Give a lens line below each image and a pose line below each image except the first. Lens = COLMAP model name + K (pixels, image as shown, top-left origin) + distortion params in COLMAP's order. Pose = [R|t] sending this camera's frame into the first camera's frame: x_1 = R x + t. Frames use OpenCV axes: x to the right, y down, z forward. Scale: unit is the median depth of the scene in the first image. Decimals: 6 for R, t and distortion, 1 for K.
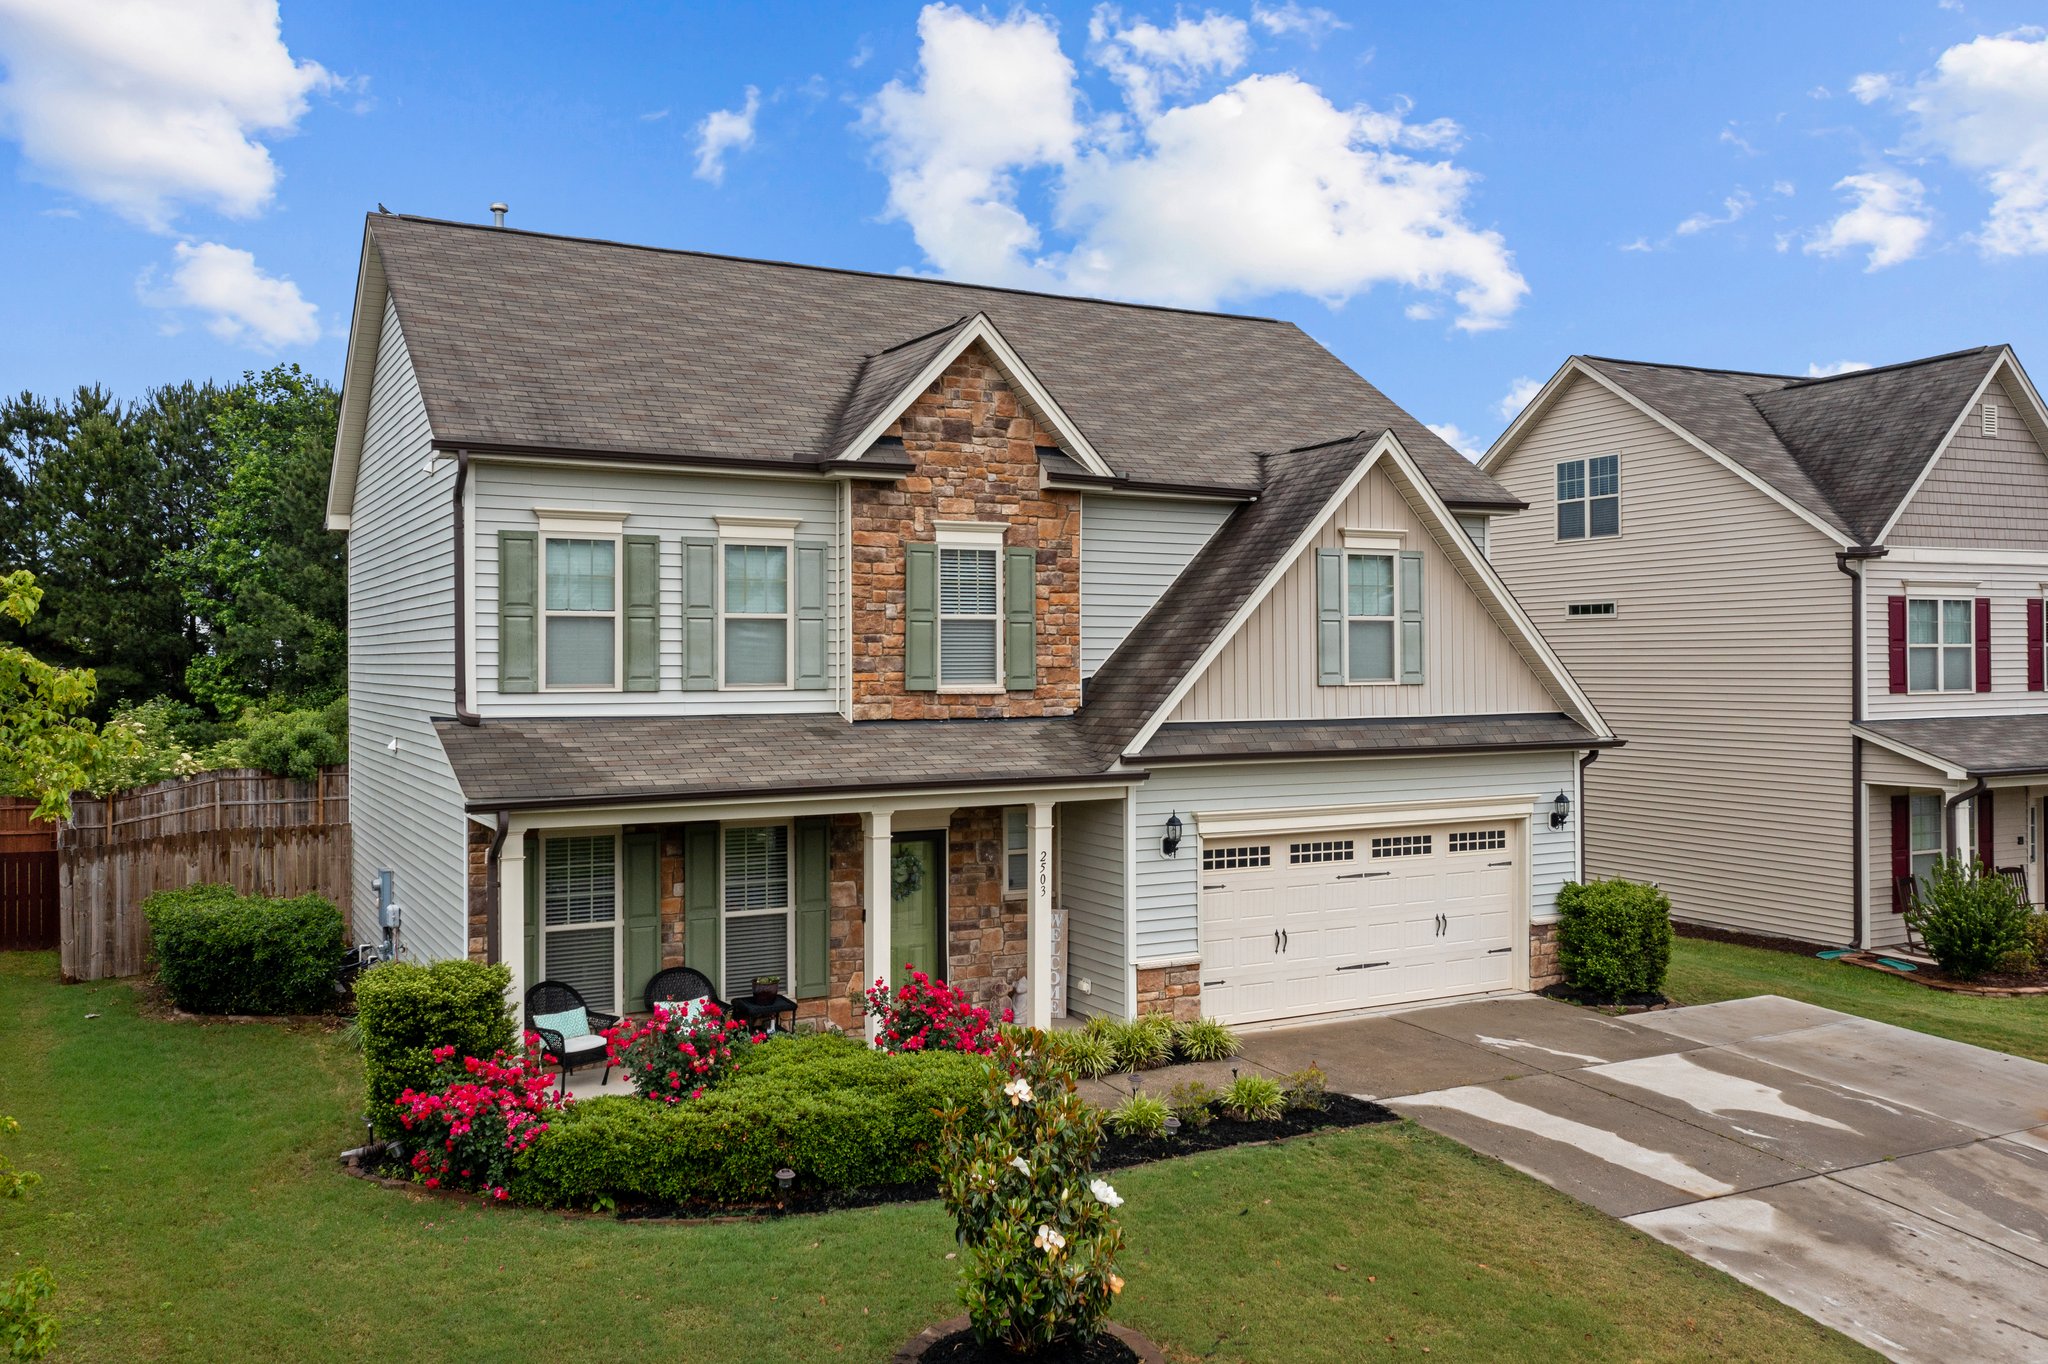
lens RADIAL K [[1635.8, 0, 1023.1], [0, 1635.8, 649.1], [0, 0, 1]] dist [0.002788, -0.001467]
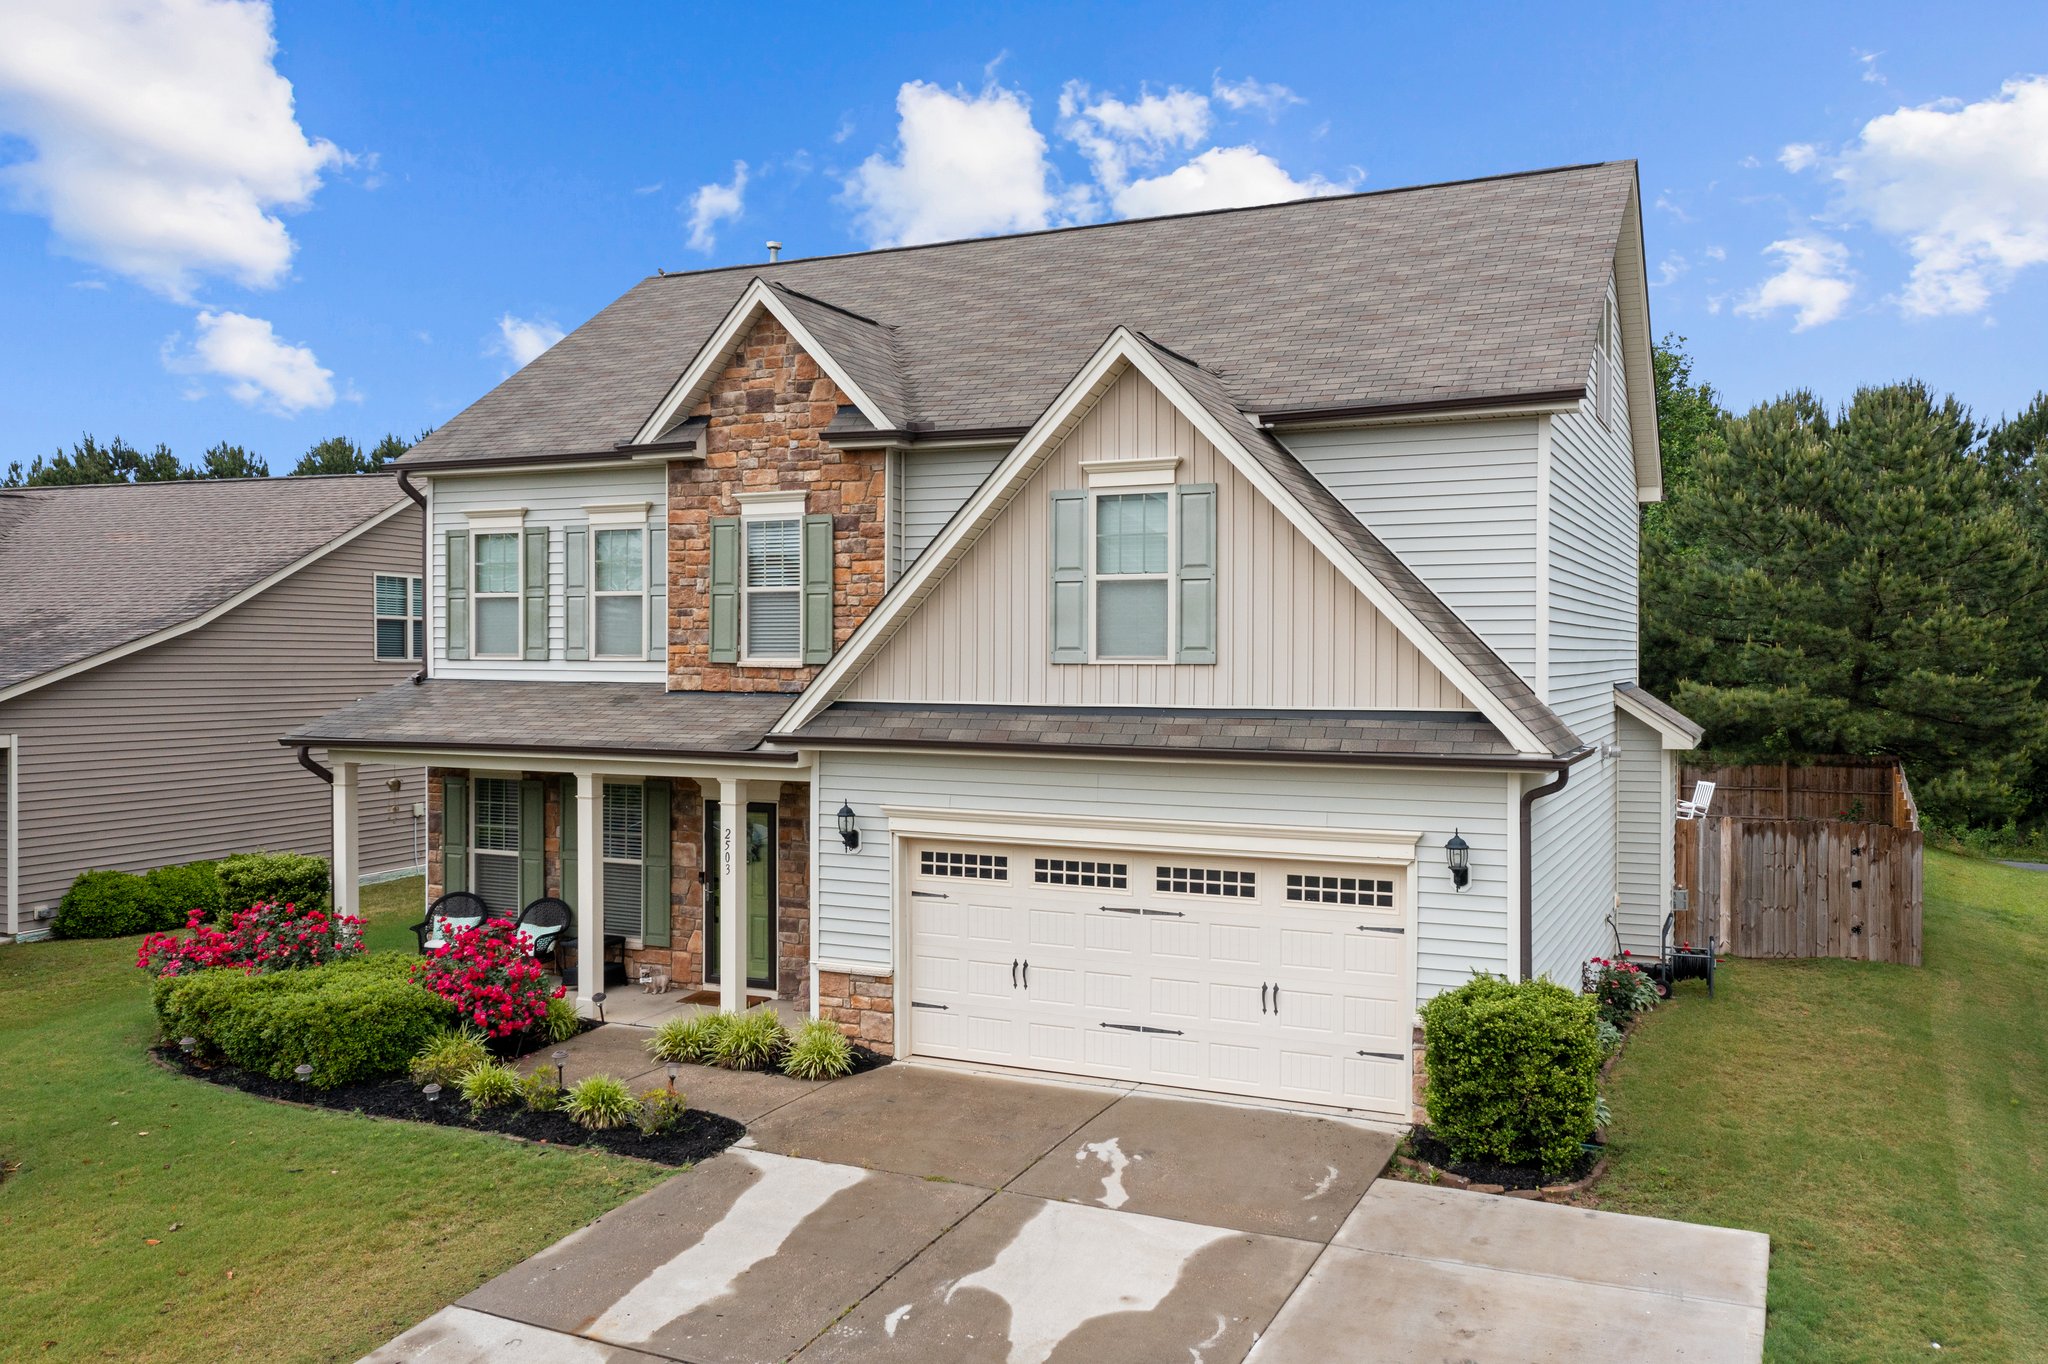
lens RADIAL K [[1631.6, 0, 1007.1], [0, 1631.6, 675.6], [0, 0, 1]] dist [0.001392, 0.002197]
pose [[0.593231, 0.015565, -0.804881, 0.859579], [0.001554, 0.999789, 0.020479, 0.012692], [0.805030, -0.013399, 0.593082, 0.542226]]
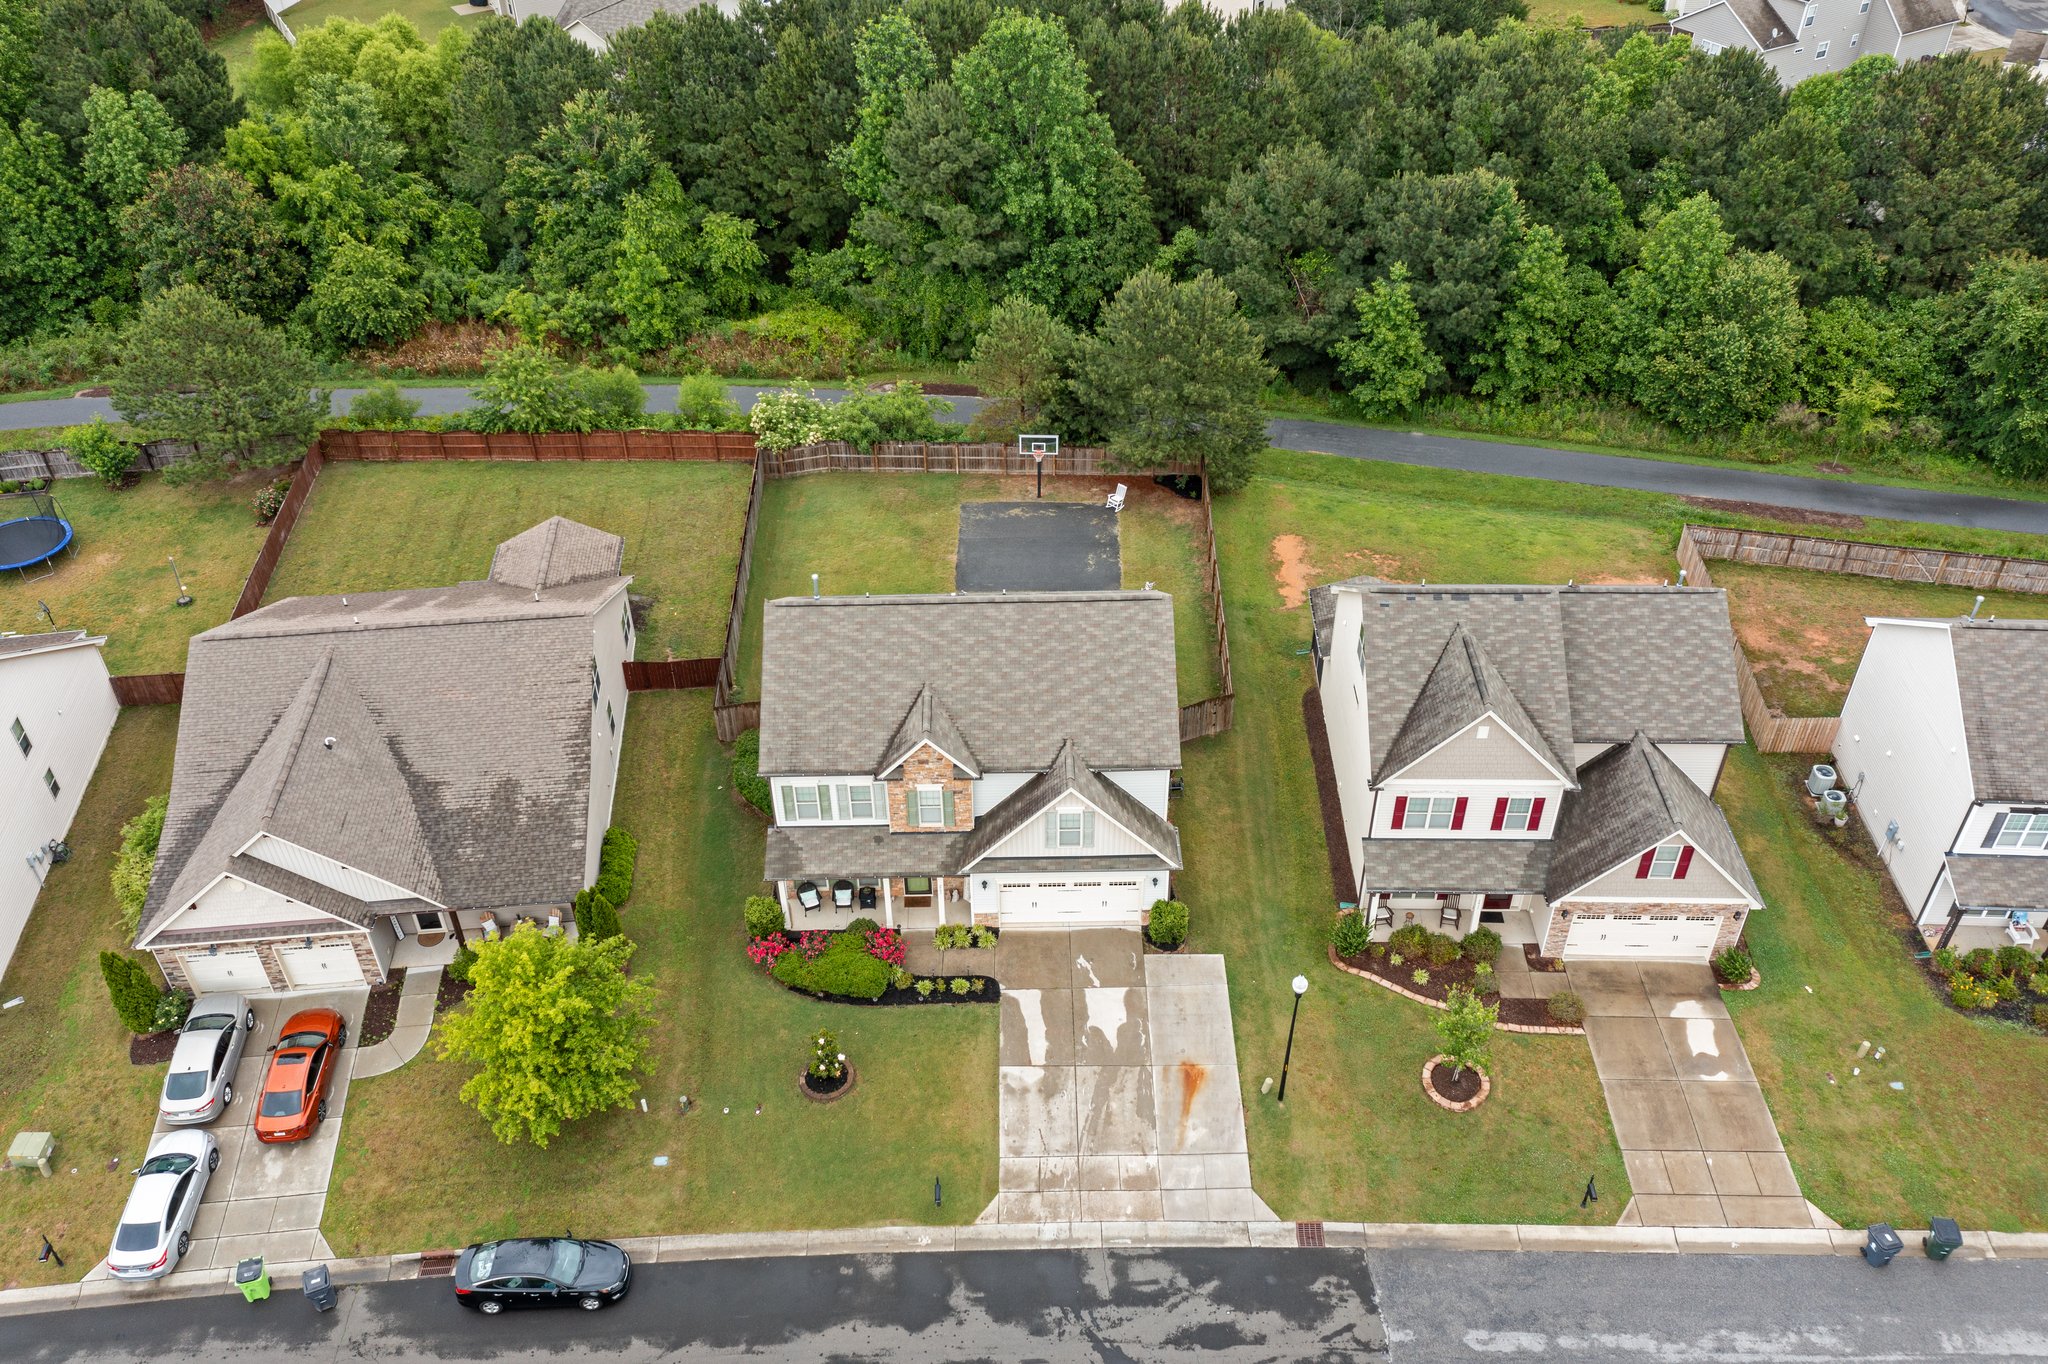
lens RADIAL K [[1643.5, 0, 1018.1], [0, 1643.5, 672.3], [0, 0, 1]] dist [0.006086, -0.003172]
pose [[0.885970, 0.276705, -0.372145, 1.209078], [0.016607, 0.783035, 0.621756, -2.166731], [0.463445, -0.557038, 0.689150, -0.917296]]
